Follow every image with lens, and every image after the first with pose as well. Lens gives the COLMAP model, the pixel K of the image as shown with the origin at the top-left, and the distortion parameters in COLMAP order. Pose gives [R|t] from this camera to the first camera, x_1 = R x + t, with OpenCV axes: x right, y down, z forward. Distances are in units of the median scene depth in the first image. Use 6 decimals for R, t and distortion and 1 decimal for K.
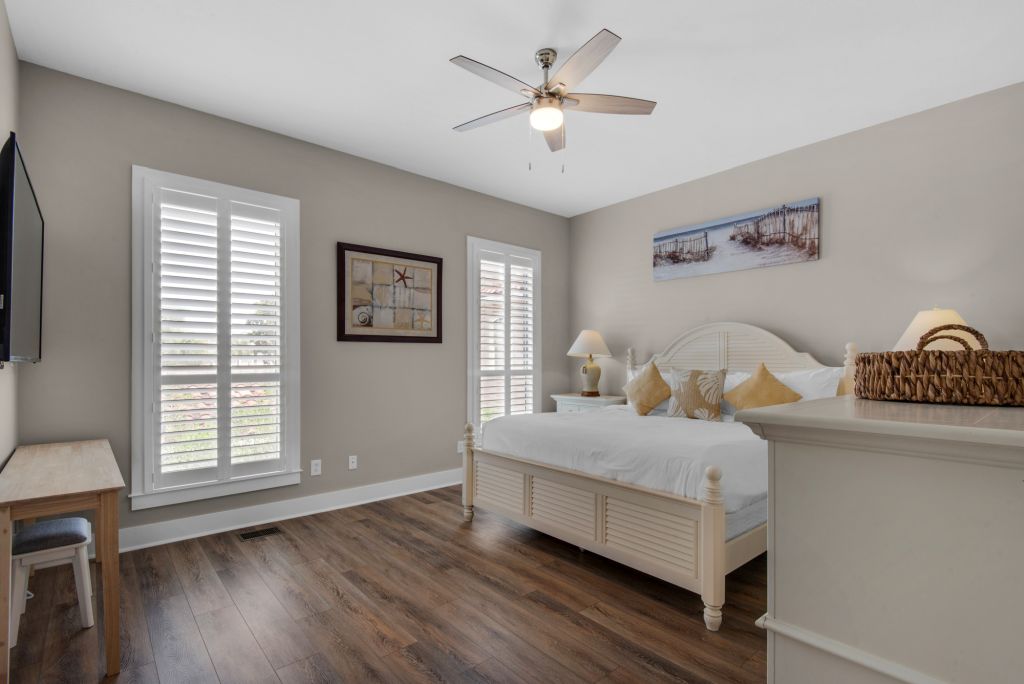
lens RADIAL K [[489.8, 0, 492.4], [0, 489.8, 356.3], [0, 0, 1]] dist [-0.001992, -0.005527]
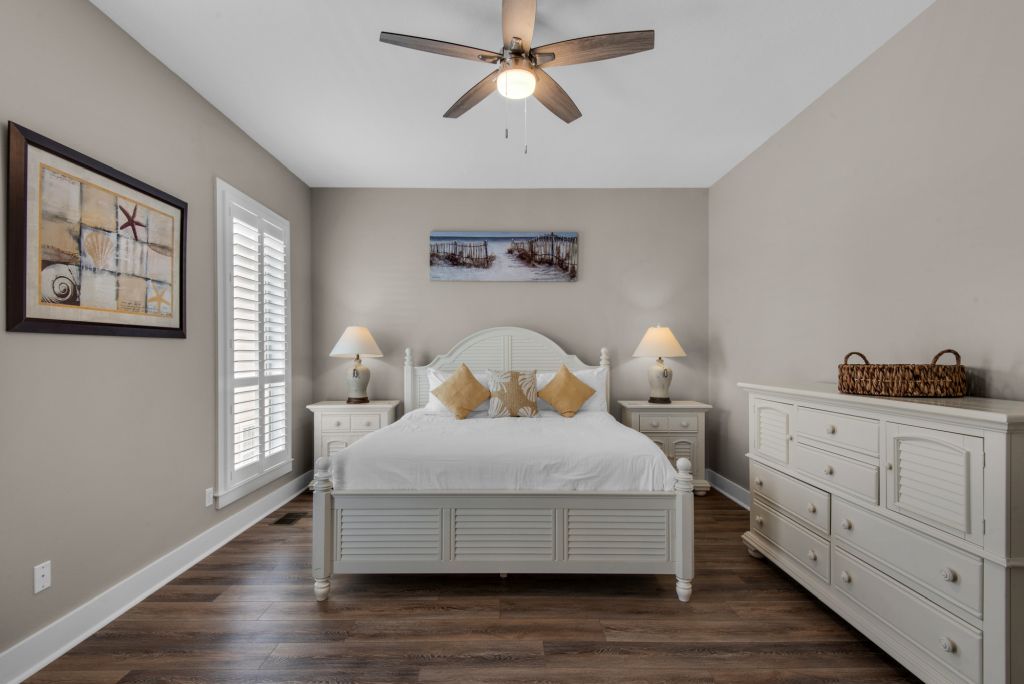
lens RADIAL K [[474.3, 0, 515.0], [0, 474.3, 352.2], [0, 0, 1]] dist [0.013405, -0.009832]
pose [[0.624032, 0.002504, 0.781394, -0.365457], [-0.005809, 0.999982, 0.001434, -0.014130], [-0.781377, -0.005434, 0.624036, 0.329560]]
